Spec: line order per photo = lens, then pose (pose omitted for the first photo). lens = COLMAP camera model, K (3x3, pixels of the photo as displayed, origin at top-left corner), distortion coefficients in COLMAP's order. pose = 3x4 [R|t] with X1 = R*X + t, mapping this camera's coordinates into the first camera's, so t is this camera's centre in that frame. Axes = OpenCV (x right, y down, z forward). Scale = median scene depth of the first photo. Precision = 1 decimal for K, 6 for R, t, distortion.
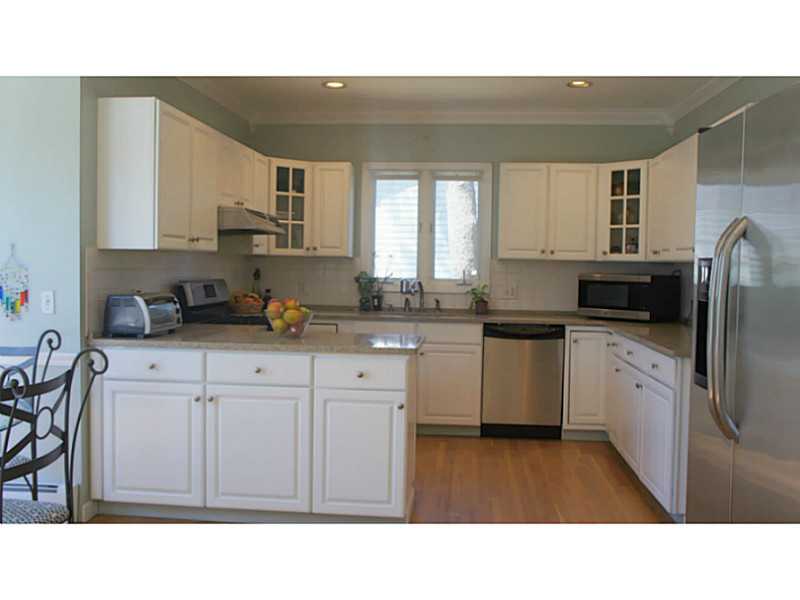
lens RADIAL K [[750.9, 0, 396.9], [0, 750.9, 294.0], [0, 0, 1]] dist [-0.010895, 0.016225]
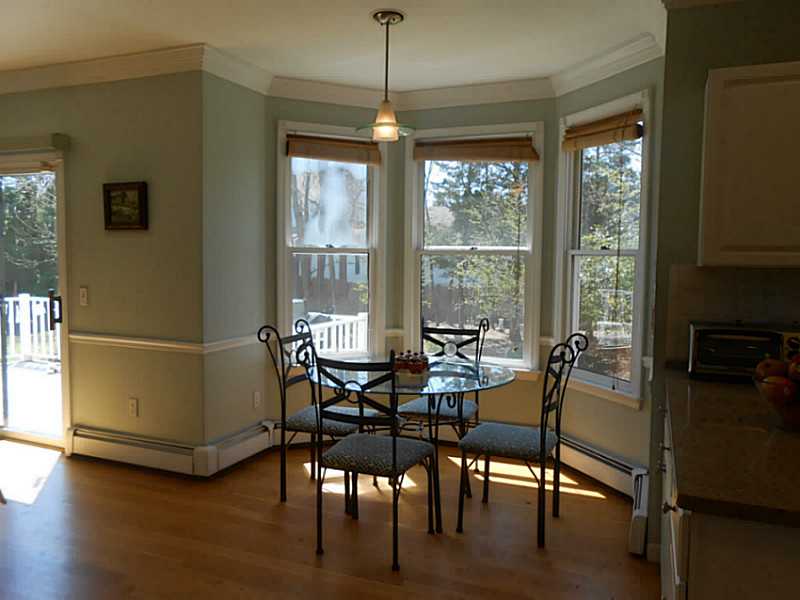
lens RADIAL K [[627.8, 0, 409.1], [0, 627.8, 300.1], [0, 0, 1]] dist [0.006767, 0.014254]
pose [[-0.273555, 0.046081, -0.960752, 0.259512], [-0.053757, 0.996558, 0.063104, -0.033373], [0.960353, 0.068910, -0.270137, 0.580801]]
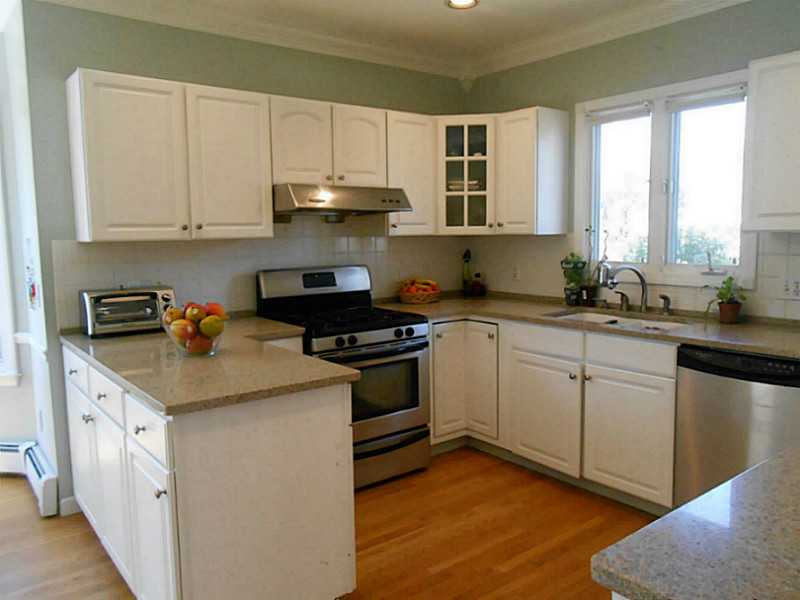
lens RADIAL K [[627.8, 0, 409.1], [0, 627.8, 300.1], [0, 0, 1]] dist [0.006767, 0.014254]
pose [[0.688096, 0.053026, -0.723680, 0.322028], [-0.002644, 0.997503, 0.070576, -0.029053], [0.725615, -0.046650, 0.686517, 0.494860]]
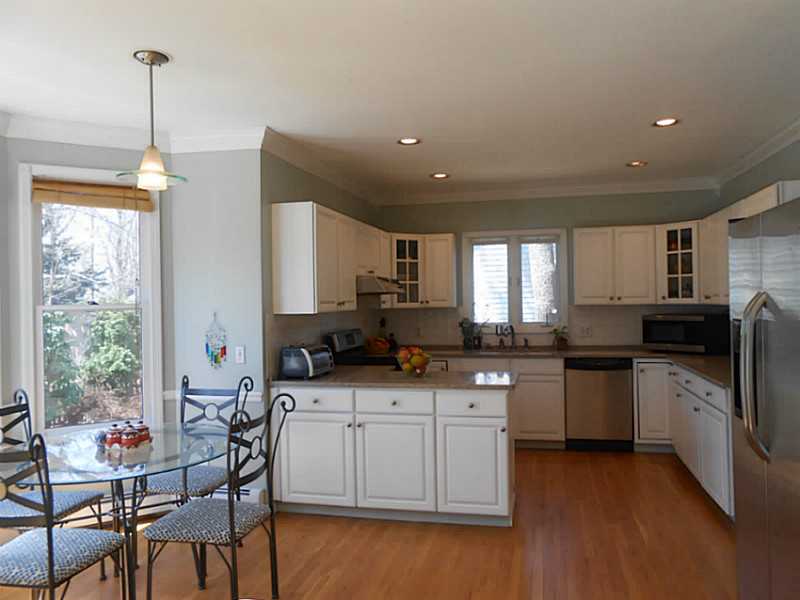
lens RADIAL K [[627.8, 0, 409.1], [0, 627.8, 300.1], [0, 0, 1]] dist [0.006767, 0.014254]
pose [[0.991953, -0.032635, -0.122326, -0.009619], [0.027824, 0.998779, -0.040829, -0.021485], [0.123510, 0.037097, 0.991650, -0.067849]]
